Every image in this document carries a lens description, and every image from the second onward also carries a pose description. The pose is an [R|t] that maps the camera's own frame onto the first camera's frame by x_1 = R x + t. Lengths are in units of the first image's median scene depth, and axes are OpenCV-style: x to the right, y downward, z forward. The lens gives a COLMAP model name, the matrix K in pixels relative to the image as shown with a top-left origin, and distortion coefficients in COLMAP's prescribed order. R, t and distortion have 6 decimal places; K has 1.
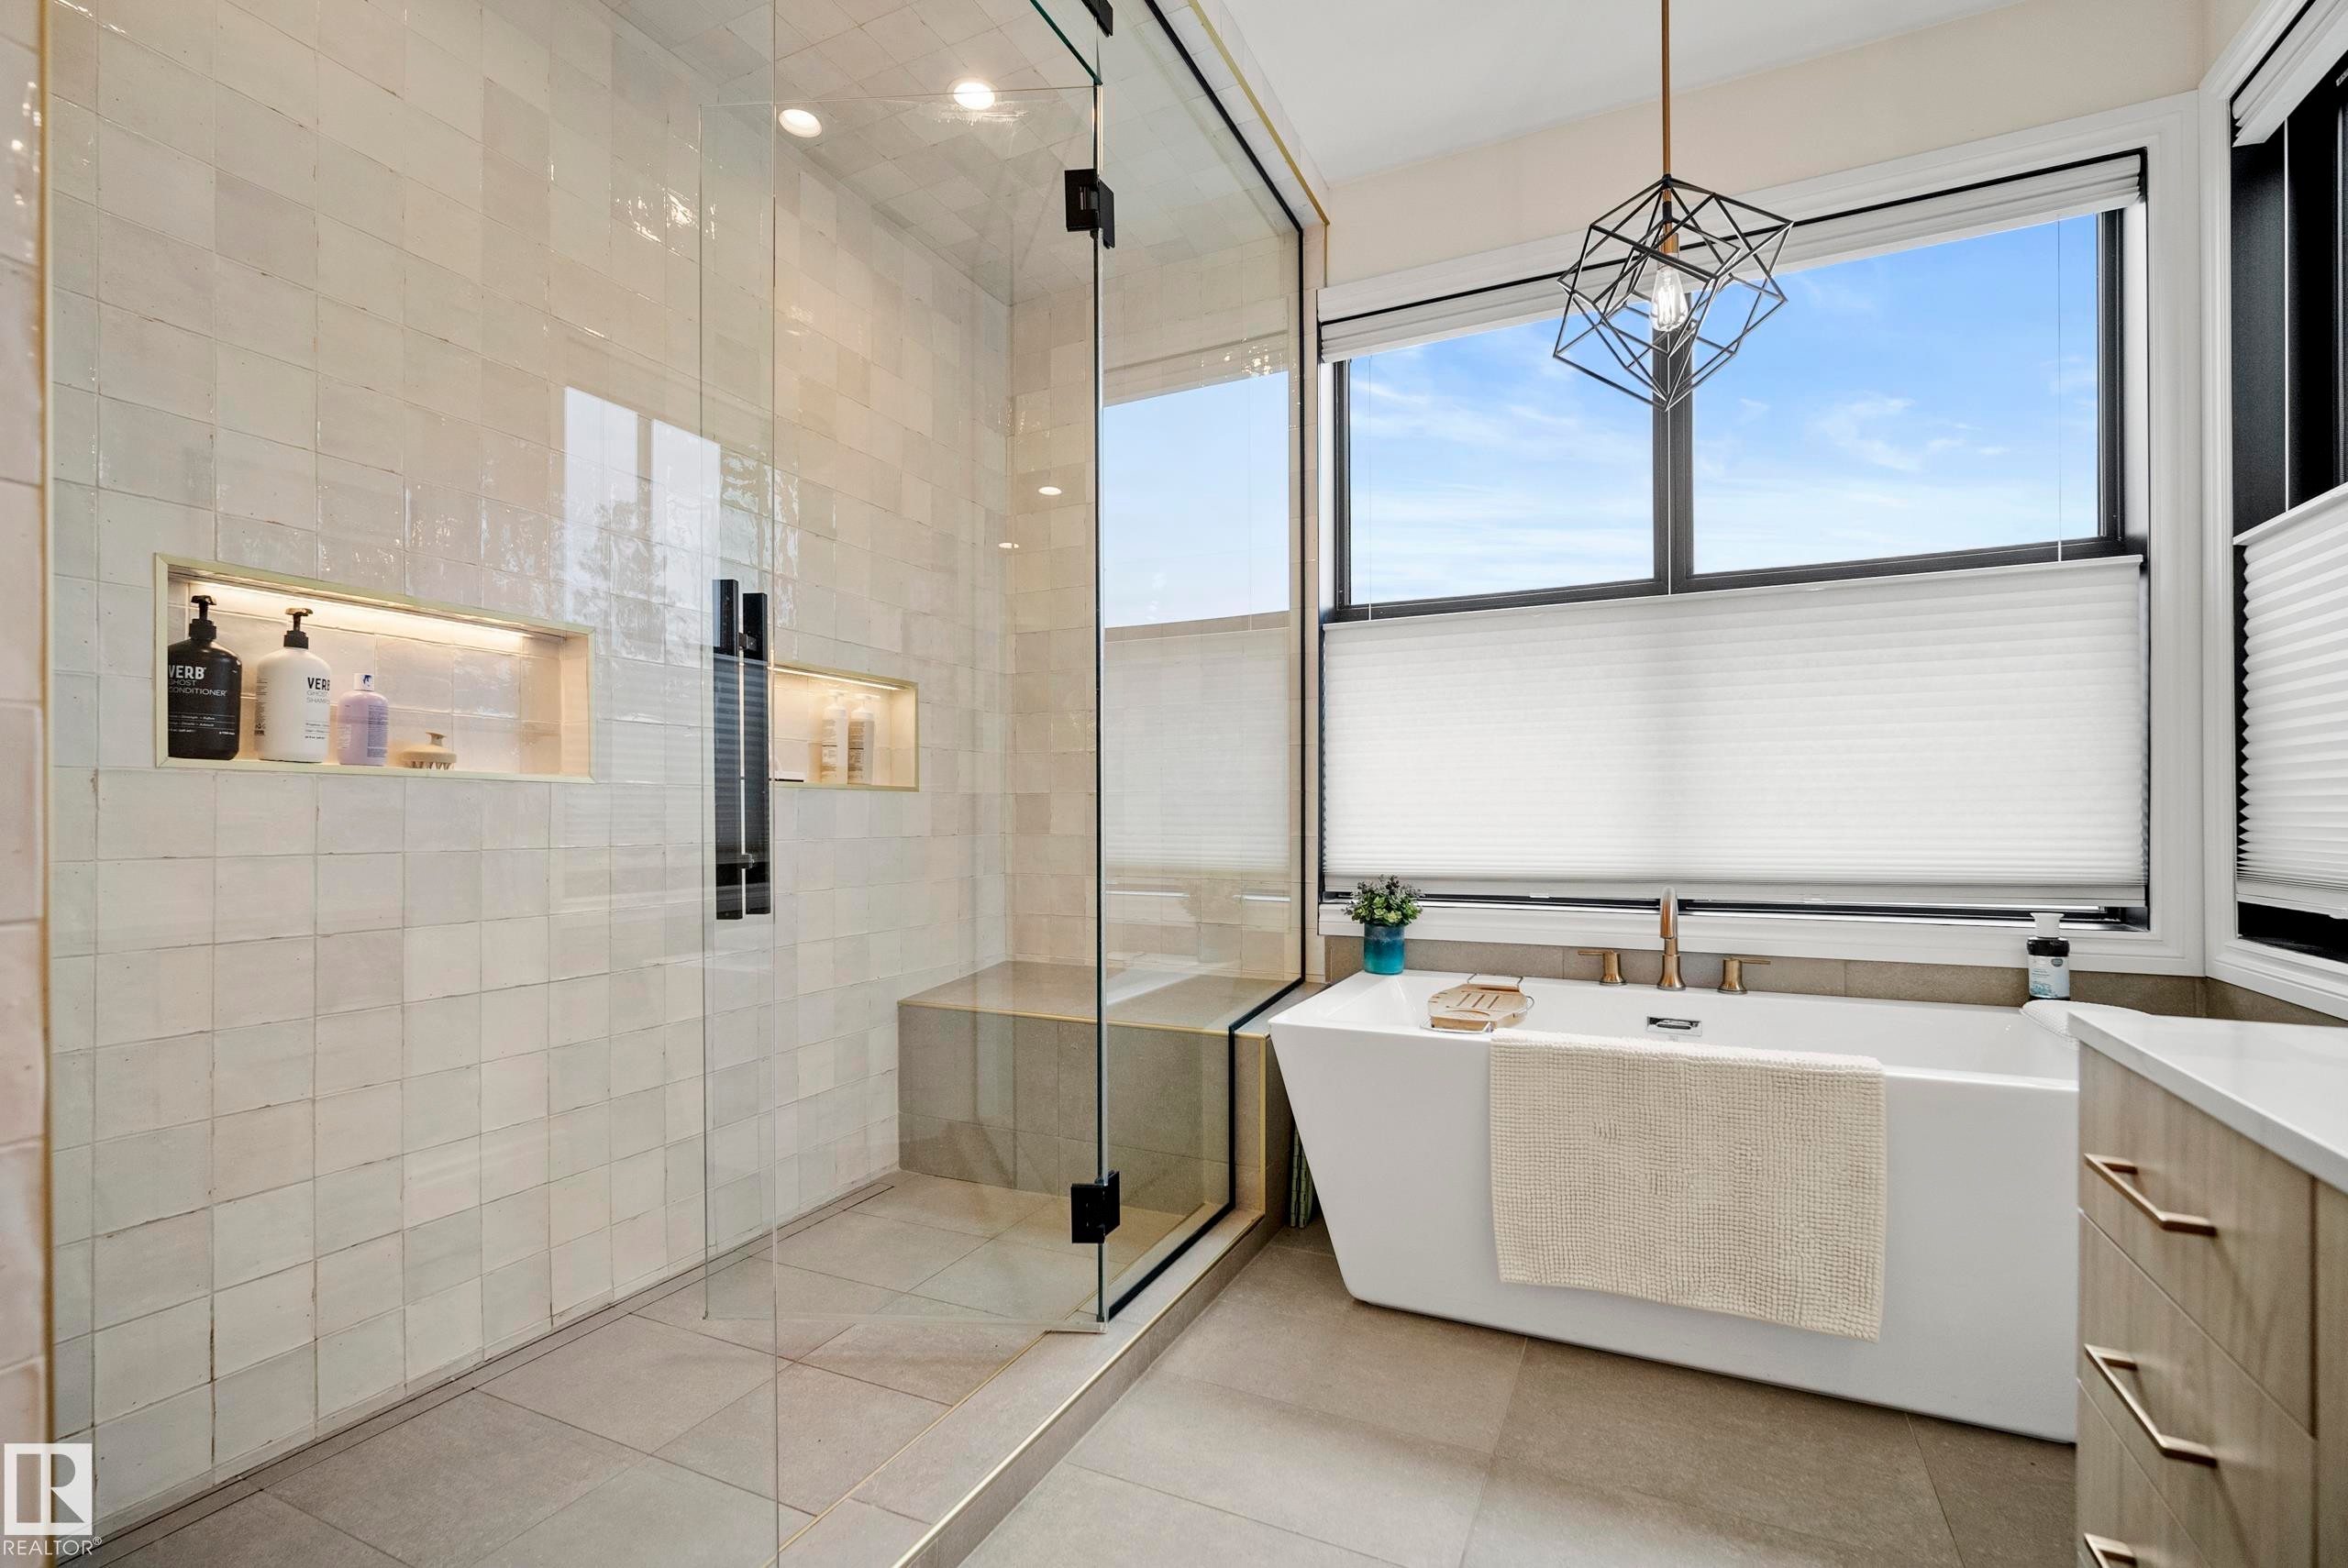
lens RADIAL K [[1047.7, 0, 1161.1], [0, 1047.7, 814.7], [0, 0, 1]] dist [-0.008164, 0.001279]
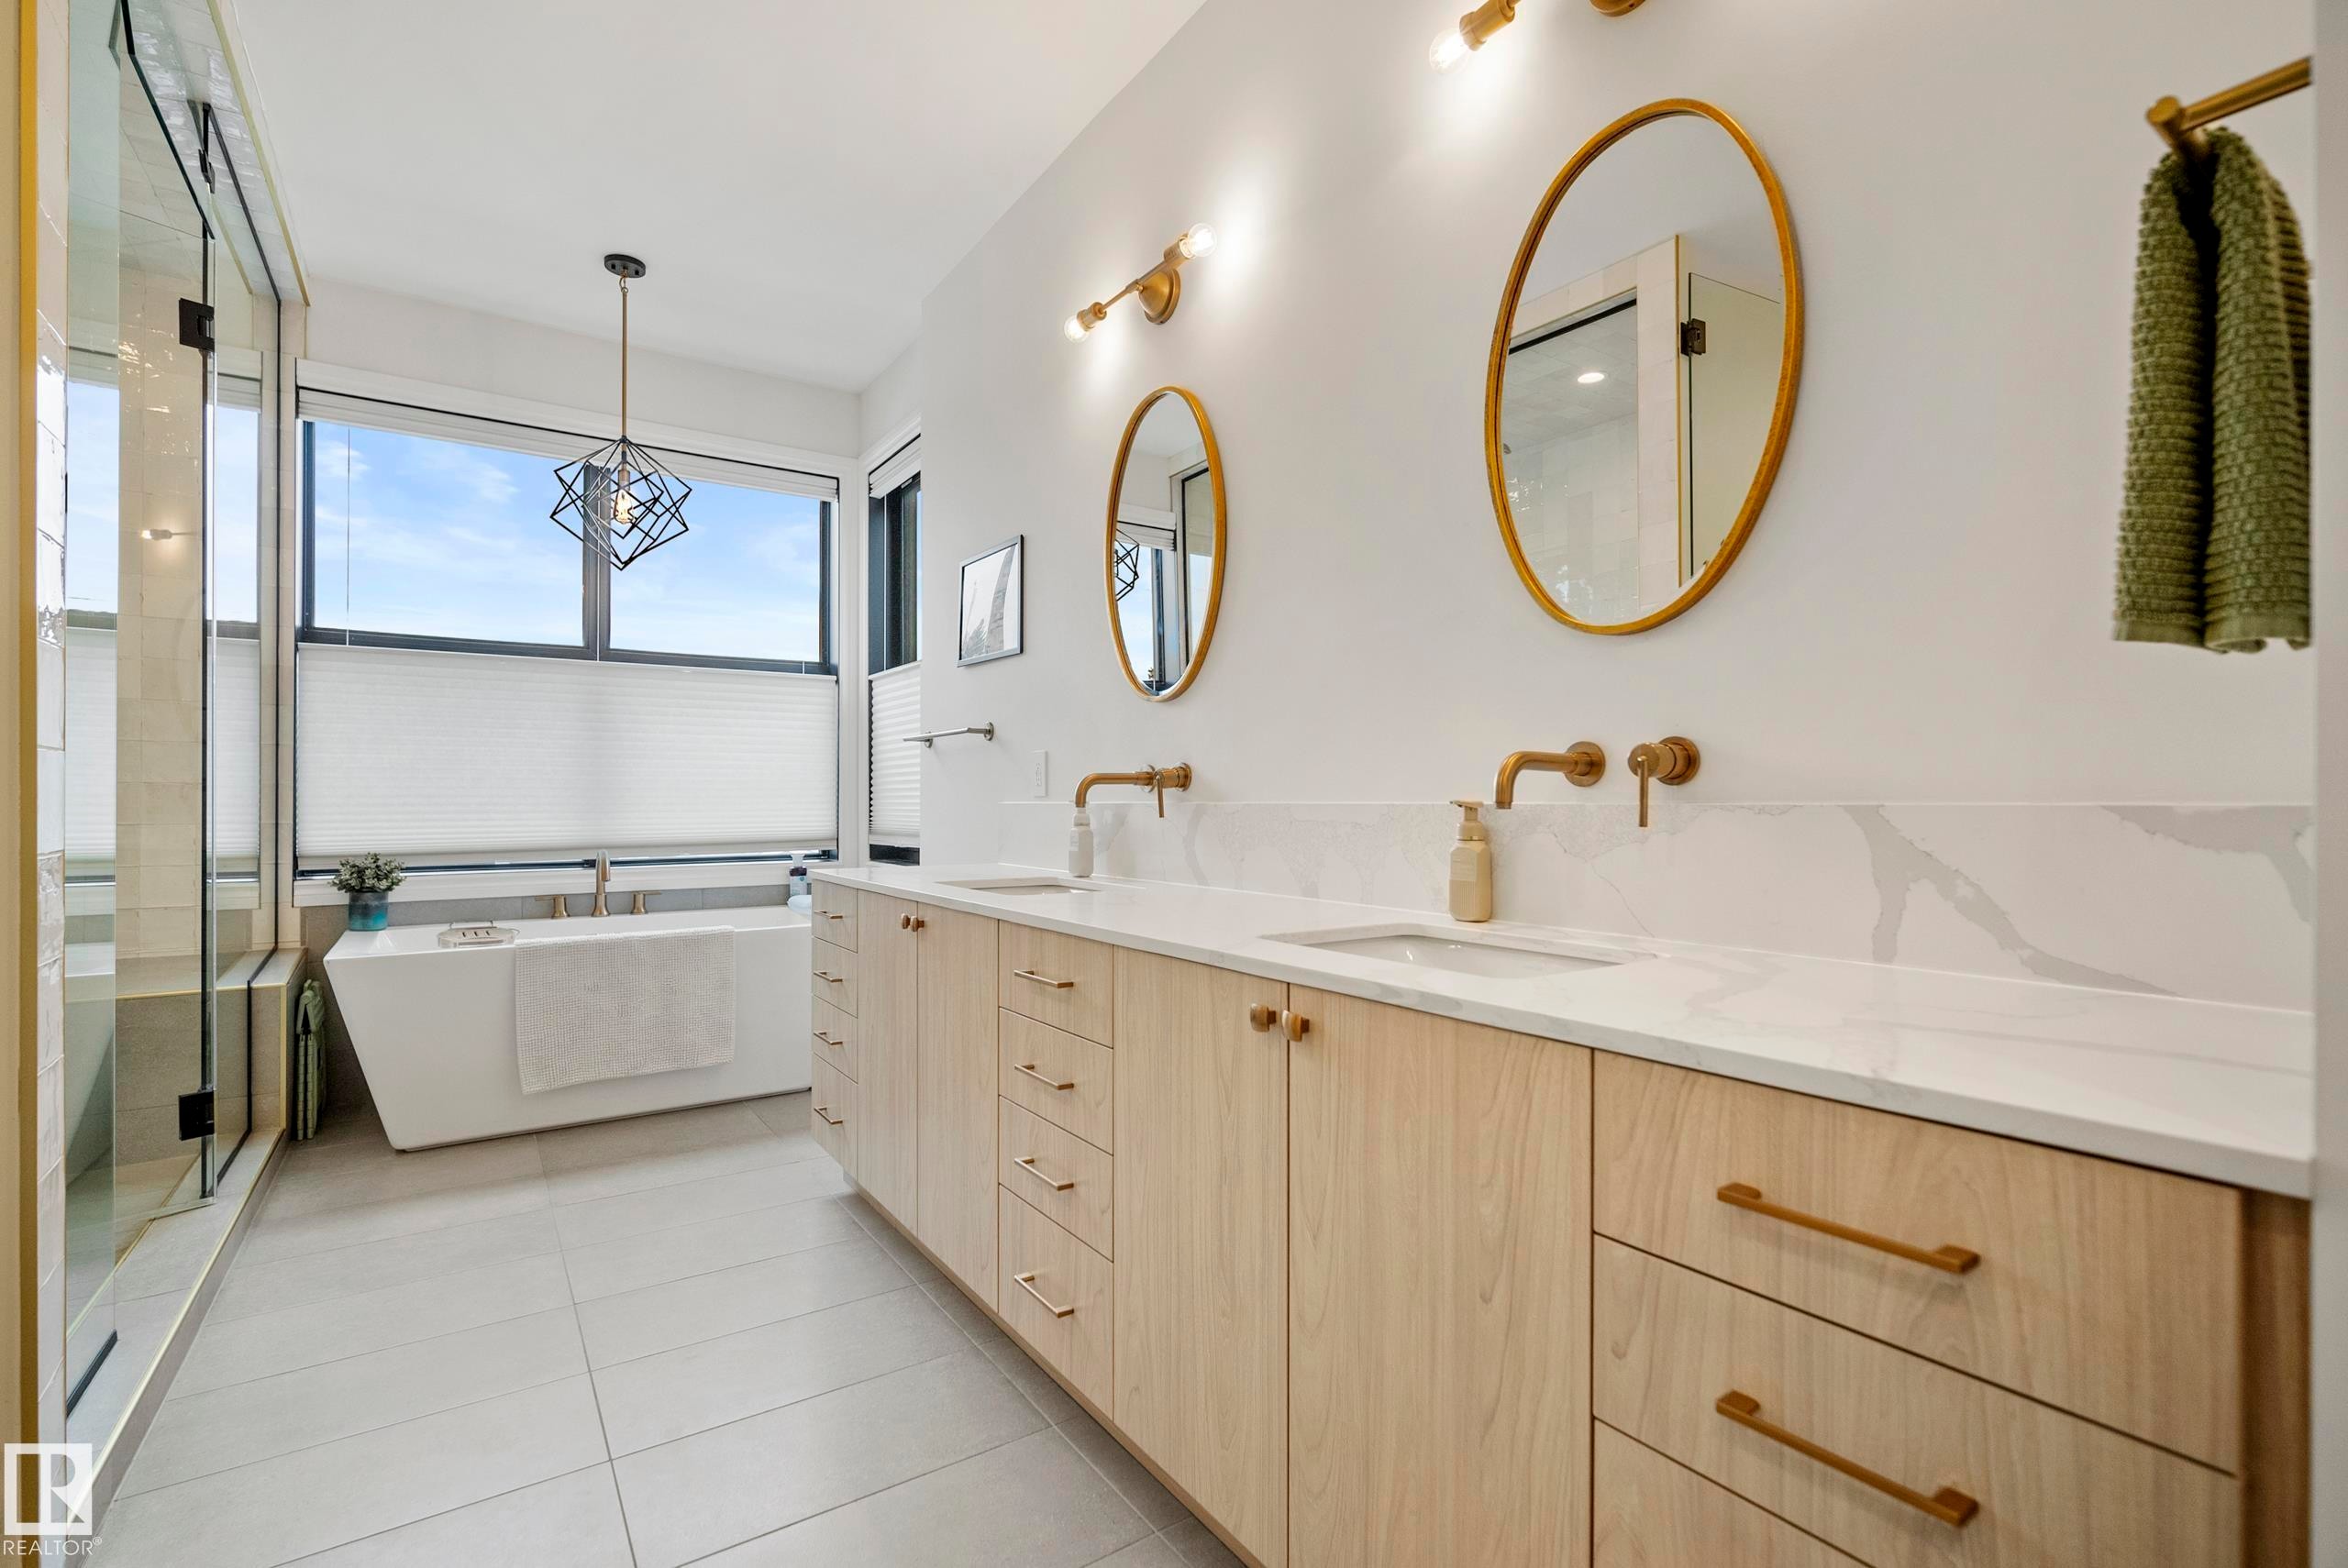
lens RADIAL K [[1047.7, 0, 1177.4], [0, 1047.7, 793.1], [0, 0, 1]] dist [-0.008164, 0.001279]
pose [[0.488046, 0.010032, 0.872760, -0.456148], [0.003202, 0.999907, -0.013284, 0.006455], [-0.872812, 0.009277, 0.487968, -0.512351]]
